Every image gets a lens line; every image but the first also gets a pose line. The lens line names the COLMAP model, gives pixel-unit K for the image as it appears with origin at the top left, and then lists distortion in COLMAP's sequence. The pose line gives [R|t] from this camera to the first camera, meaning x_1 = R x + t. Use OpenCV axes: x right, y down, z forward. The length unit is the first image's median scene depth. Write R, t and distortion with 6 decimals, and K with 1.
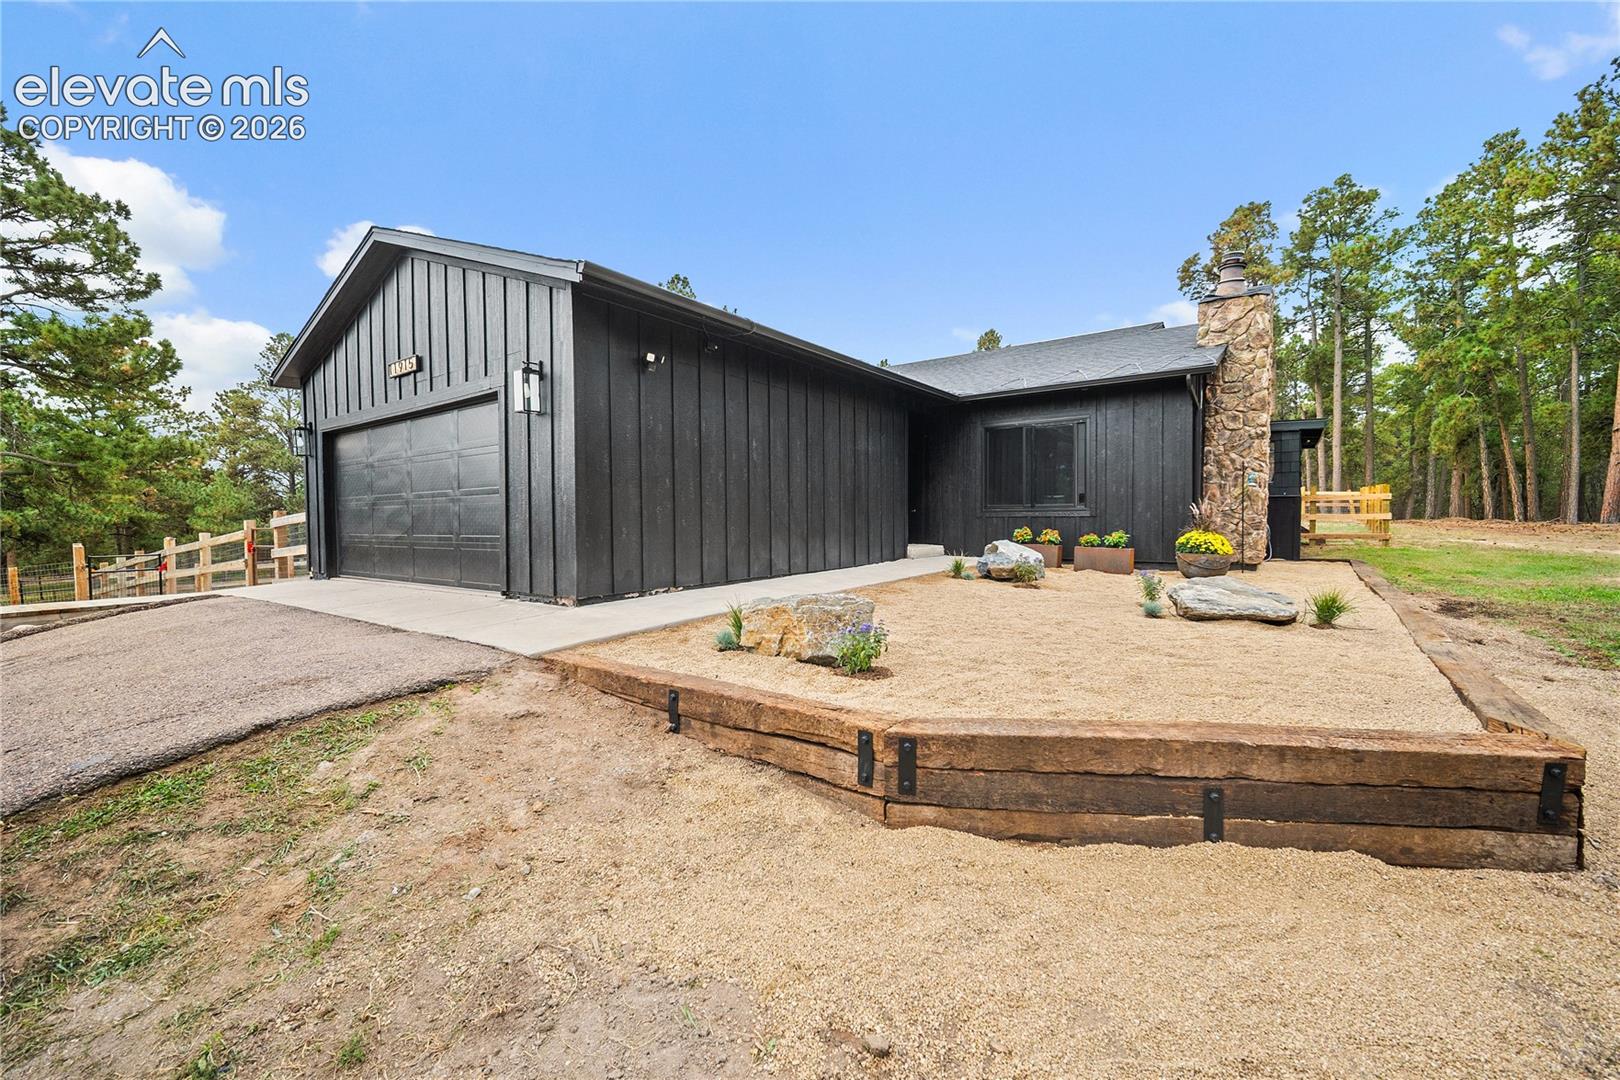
lens RADIAL K [[666.0, 0, 799.4], [0, 666.0, 531.6], [0, 0, 1]] dist [0.003041, 0.000502]
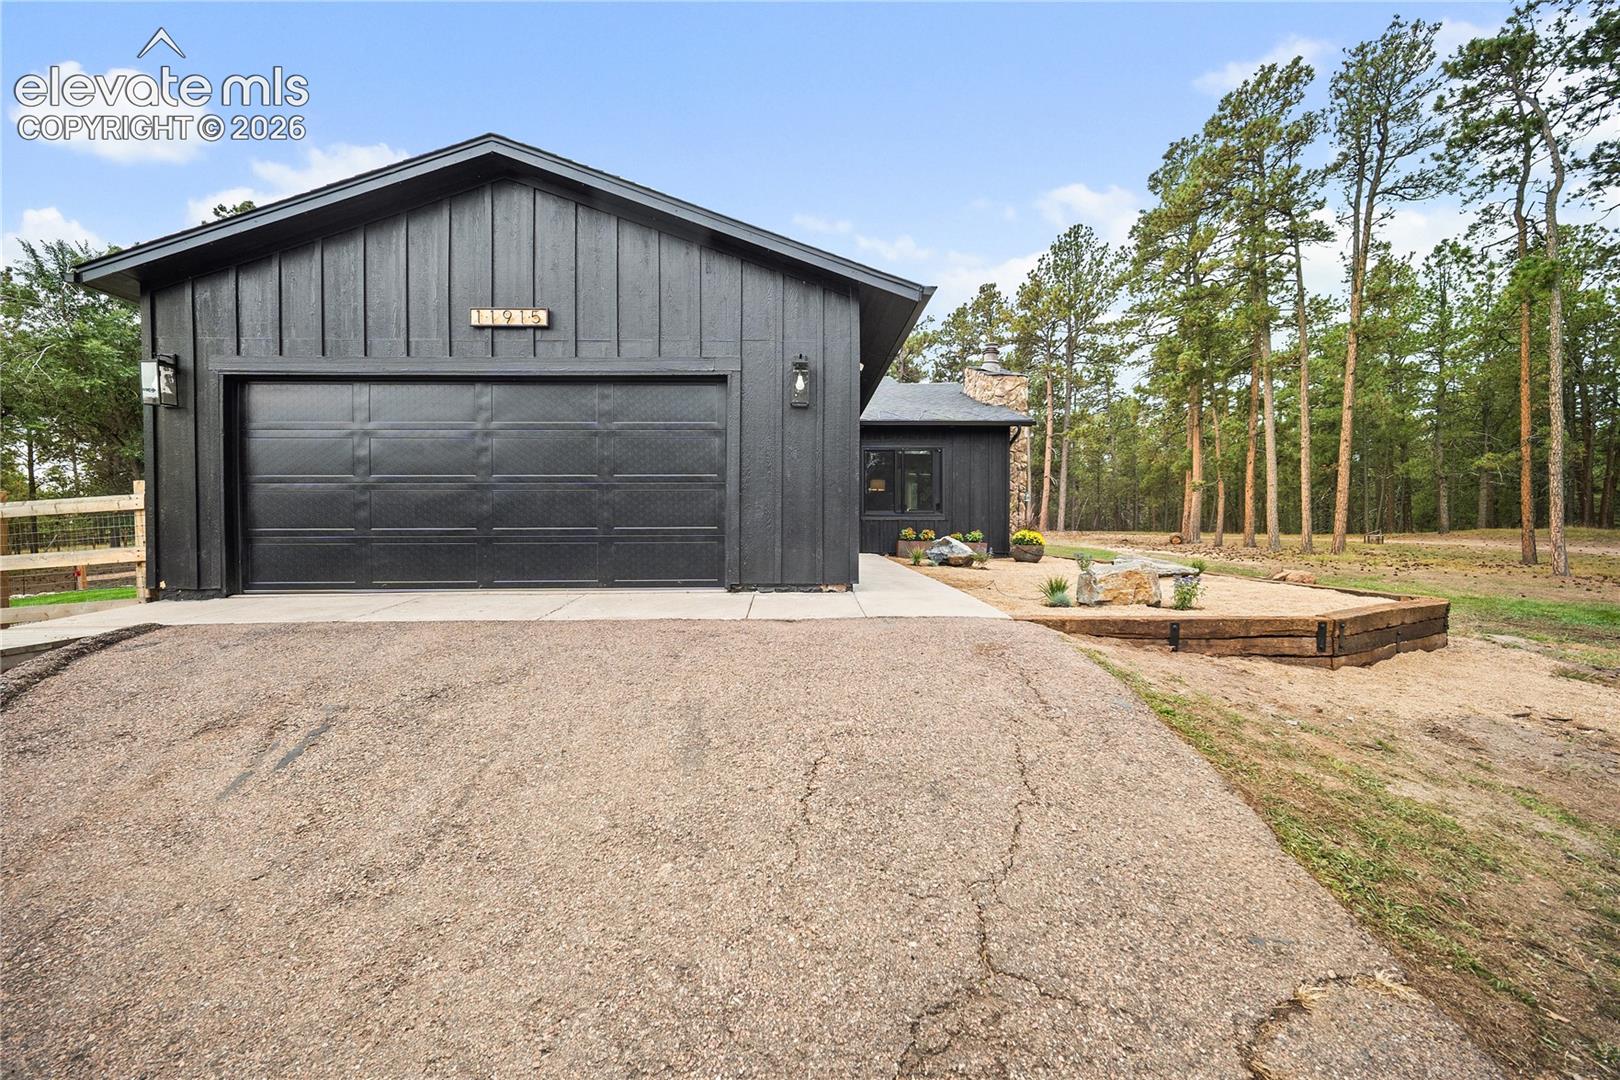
lens RADIAL K [[666.0, 0, 799.4], [0, 666.0, 531.6], [0, 0, 1]] dist [0.003041, 0.000502]
pose [[0.786620, 0.005236, 0.617415, -1.771812], [0.004580, 0.999887, -0.014314, 0.050707], [-0.617420, 0.014087, 0.786508, 0.338862]]
